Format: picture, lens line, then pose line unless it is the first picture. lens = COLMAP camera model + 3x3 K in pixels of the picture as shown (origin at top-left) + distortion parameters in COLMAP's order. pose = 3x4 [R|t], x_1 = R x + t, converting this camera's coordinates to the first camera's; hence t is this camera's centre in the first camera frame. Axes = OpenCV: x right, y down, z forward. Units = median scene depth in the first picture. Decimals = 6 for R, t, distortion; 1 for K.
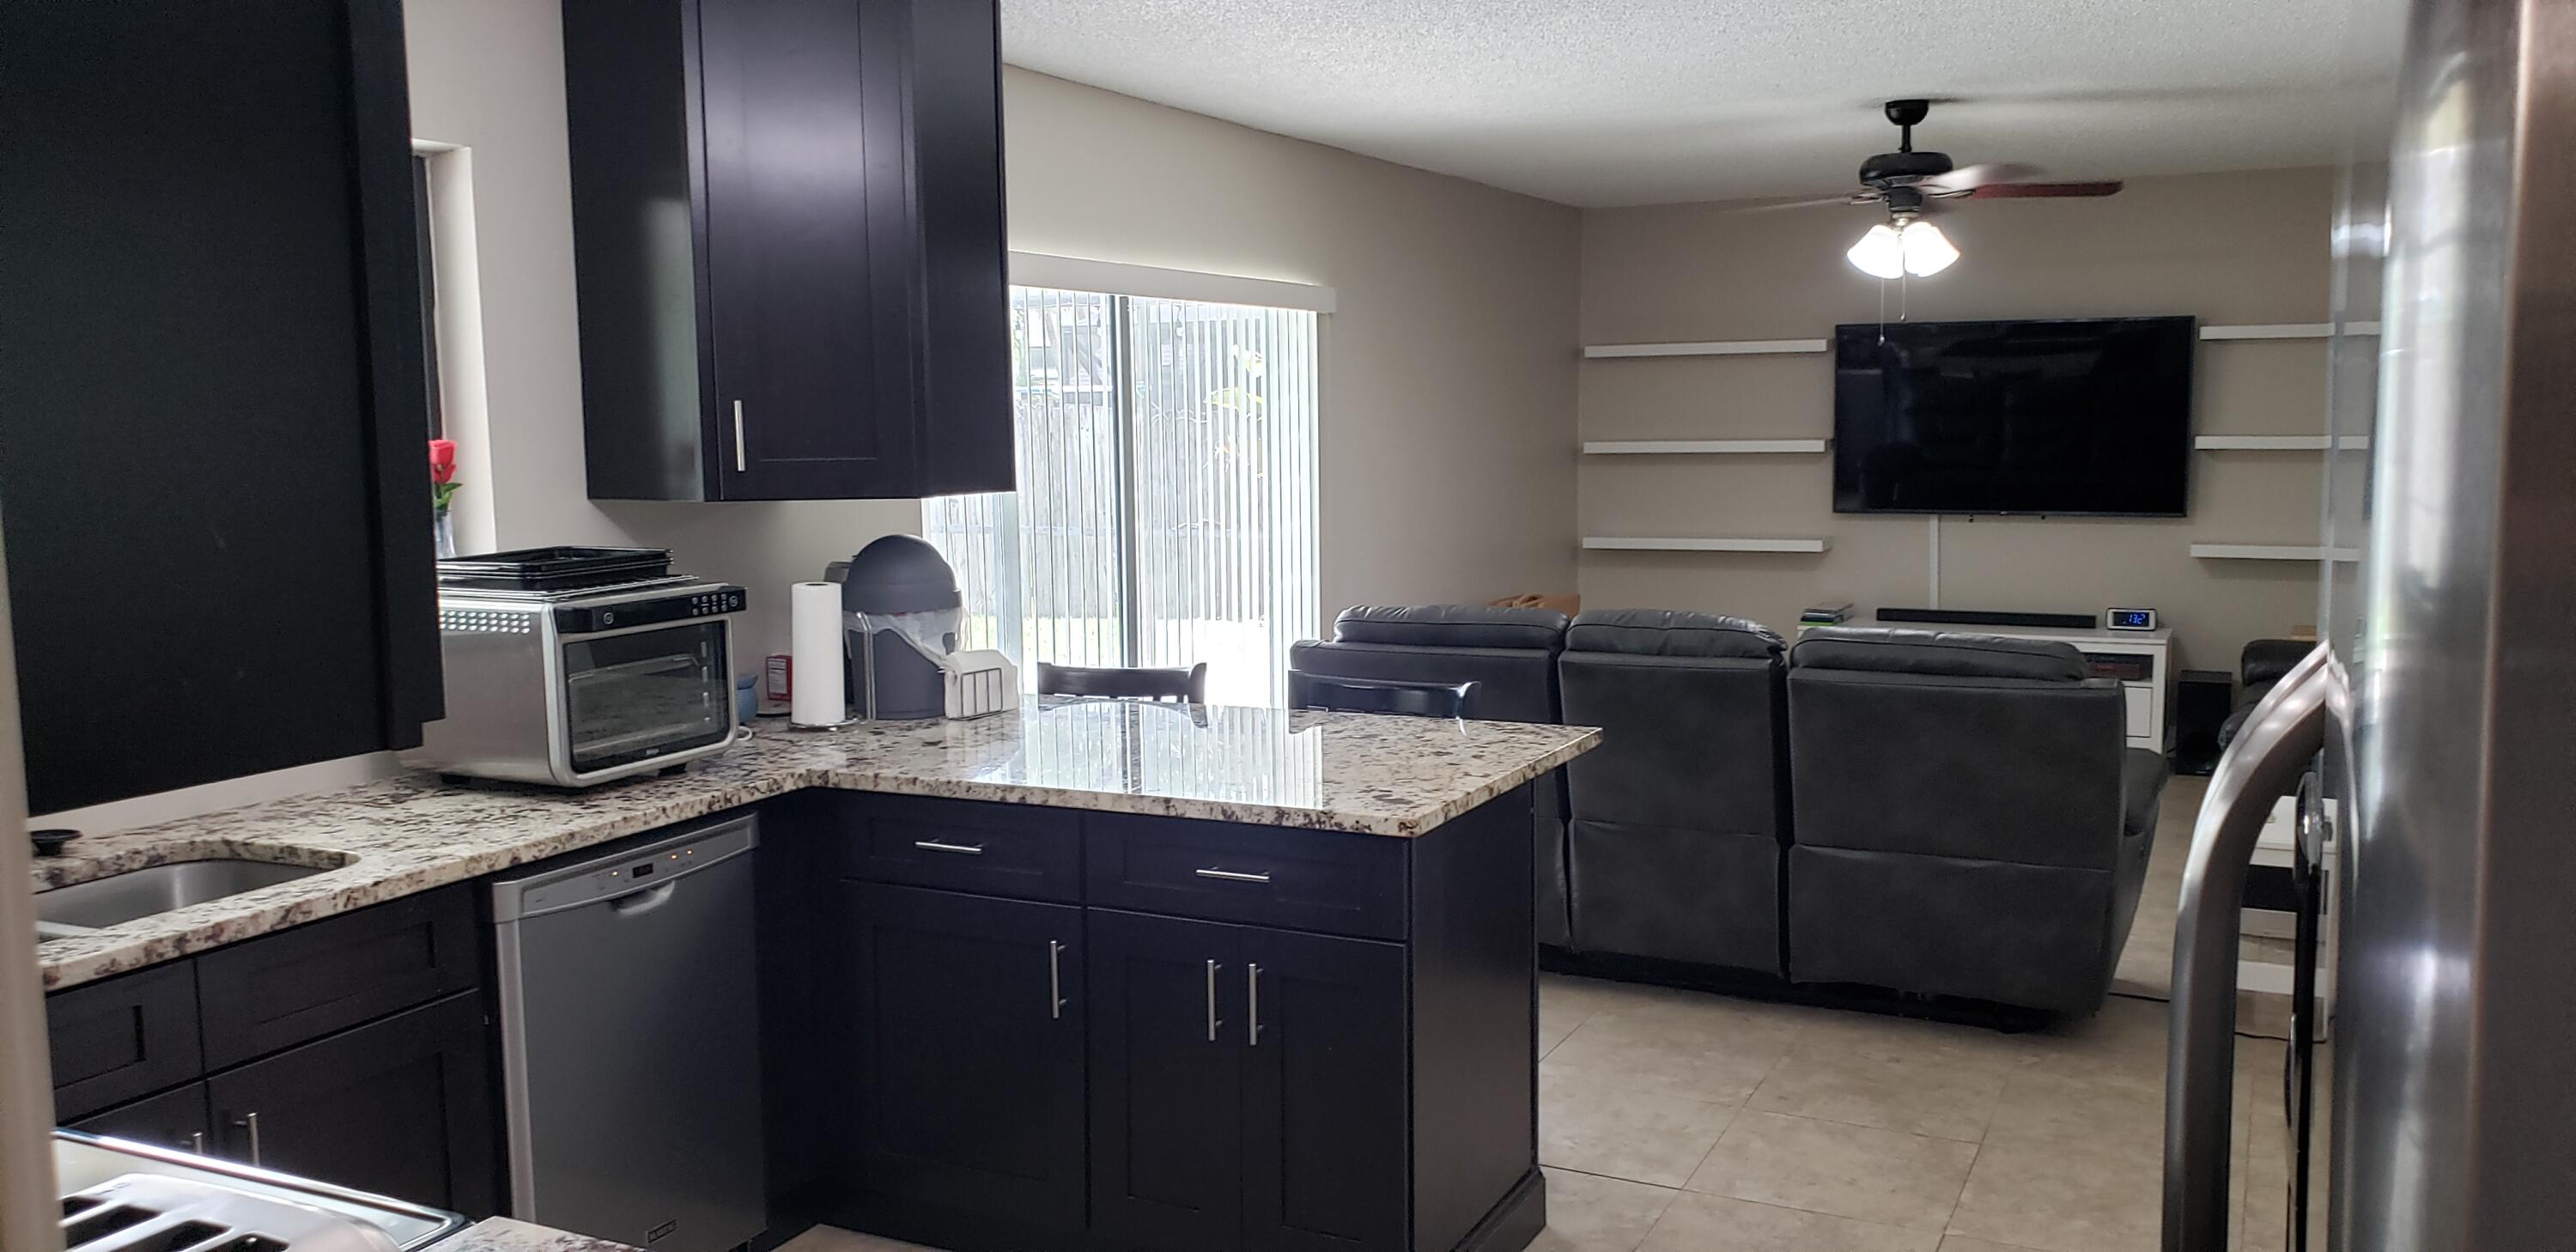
lens RADIAL K [[2007.5, 0, 1274.3], [0, 2007.5, 647.4], [0, 0, 1]] dist [0.091039, -0.121141]
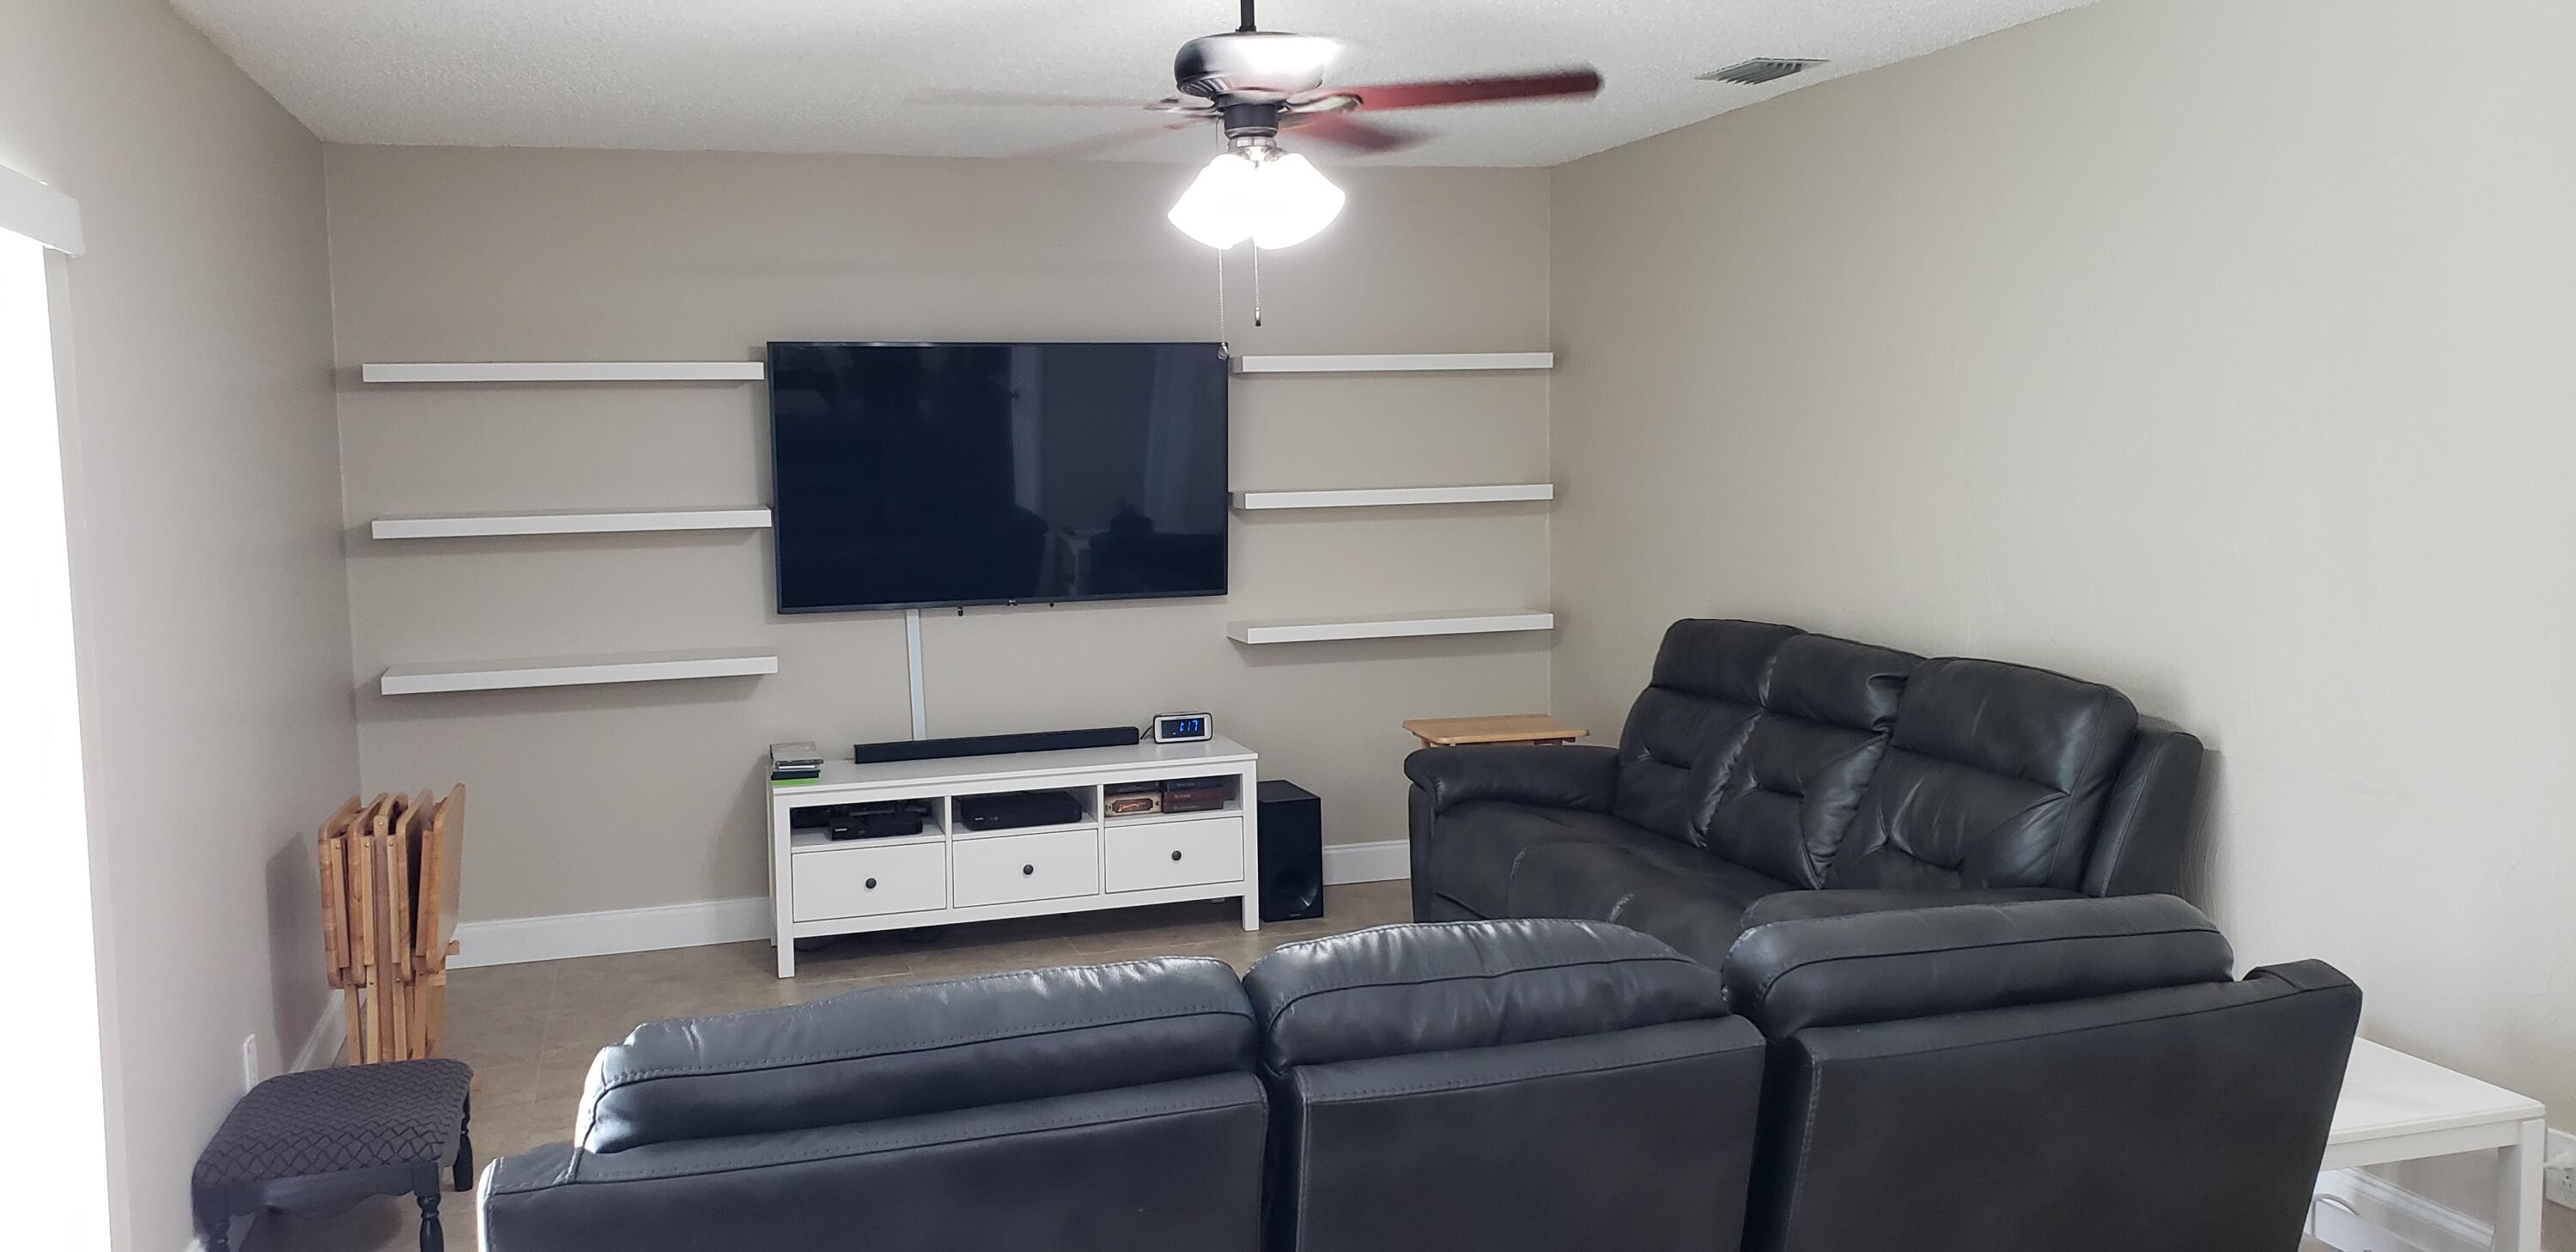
lens RADIAL K [[2007.5, 0, 1280.3], [0, 2007.5, 604.5], [0, 0, 1]] dist [0.091039, -0.121141]
pose [[0.730915, -0.062119, 0.679636, -0.070911], [0.093616, 0.995561, -0.009685, -0.050016], [-0.676018, 0.070703, 0.733486, 0.403700]]
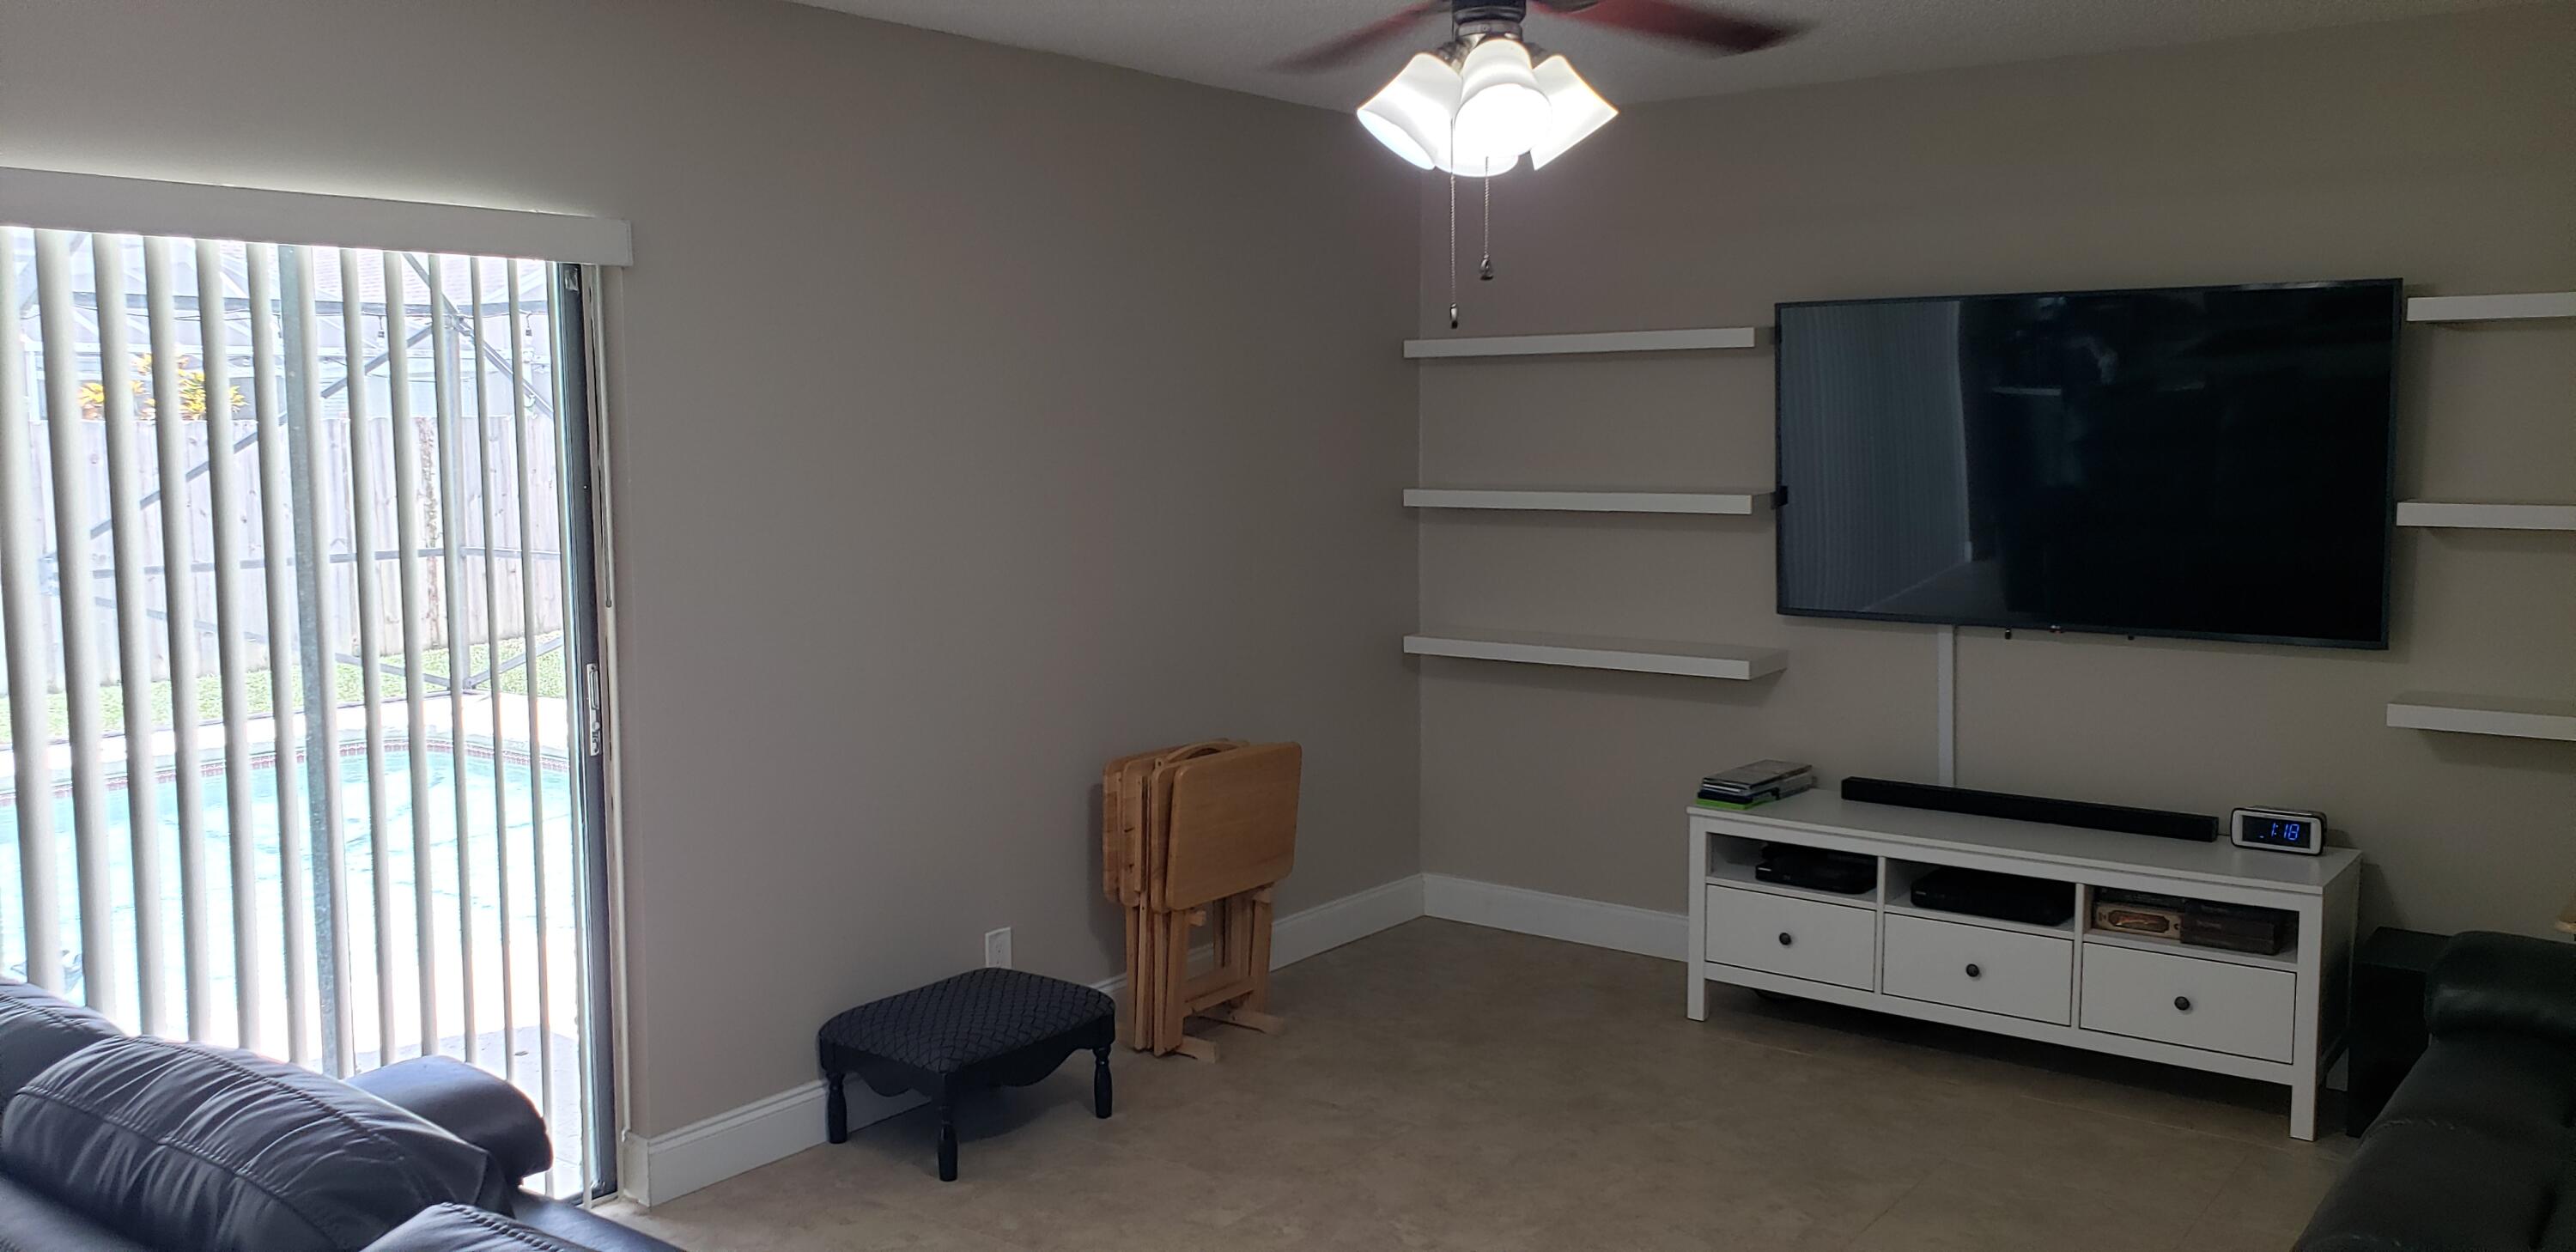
lens RADIAL K [[2007.5, 0, 1229.0], [0, 2007.5, 642.9], [0, 0, 1]] dist [0.091039, -0.121141]
pose [[0.979563, 0.028305, -0.199135, 0.251452], [-0.029807, 0.999545, -0.004550, -0.053788], [0.198916, 0.010392, 0.979961, 0.401041]]
